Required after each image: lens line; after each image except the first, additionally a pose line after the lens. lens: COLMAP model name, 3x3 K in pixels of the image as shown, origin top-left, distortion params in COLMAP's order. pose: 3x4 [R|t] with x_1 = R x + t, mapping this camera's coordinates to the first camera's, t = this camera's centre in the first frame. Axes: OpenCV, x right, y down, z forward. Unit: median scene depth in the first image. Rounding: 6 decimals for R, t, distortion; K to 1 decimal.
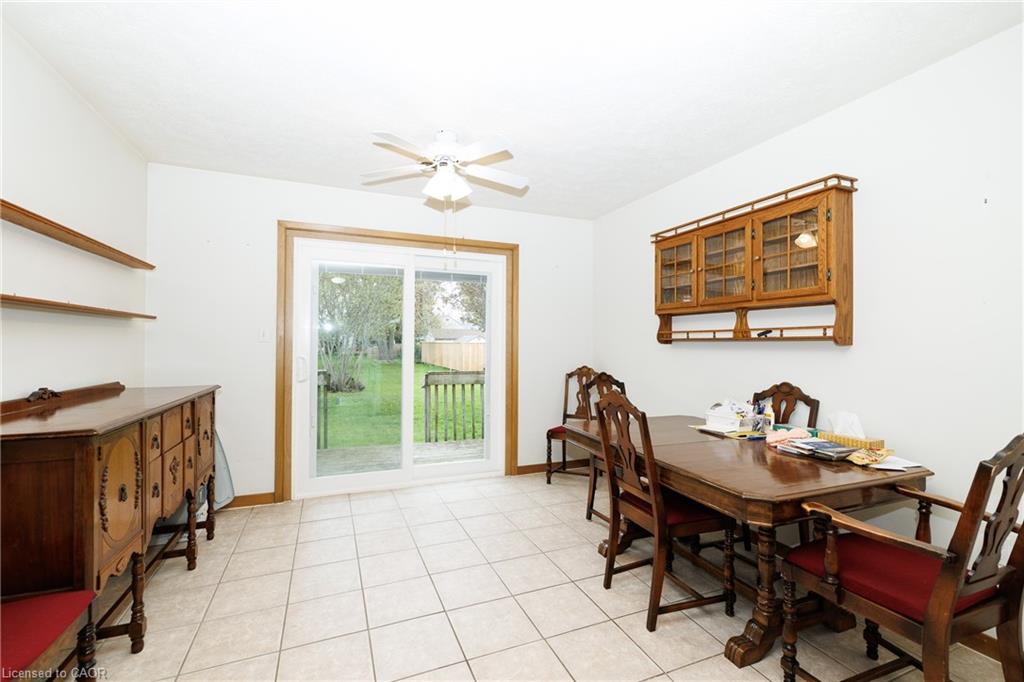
lens RADIAL K [[432.5, 0, 512.0], [0, 432.5, 341.0], [0, 0, 1]] dist [-0.029419, 0.000126]
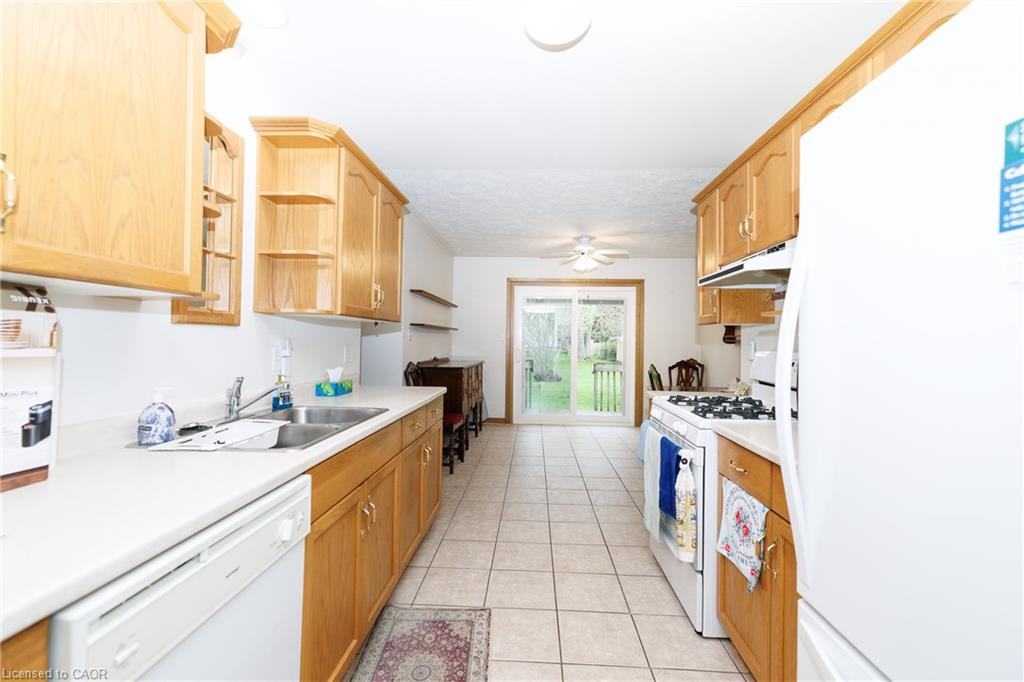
lens RADIAL K [[432.5, 0, 512.0], [0, 432.5, 341.0], [0, 0, 1]] dist [-0.029419, 0.000126]
pose [[0.906411, 0.006874, -0.422340, 0.293305], [-0.004183, 0.999965, 0.007298, -0.011480], [0.422376, -0.004849, 0.906408, -0.749418]]
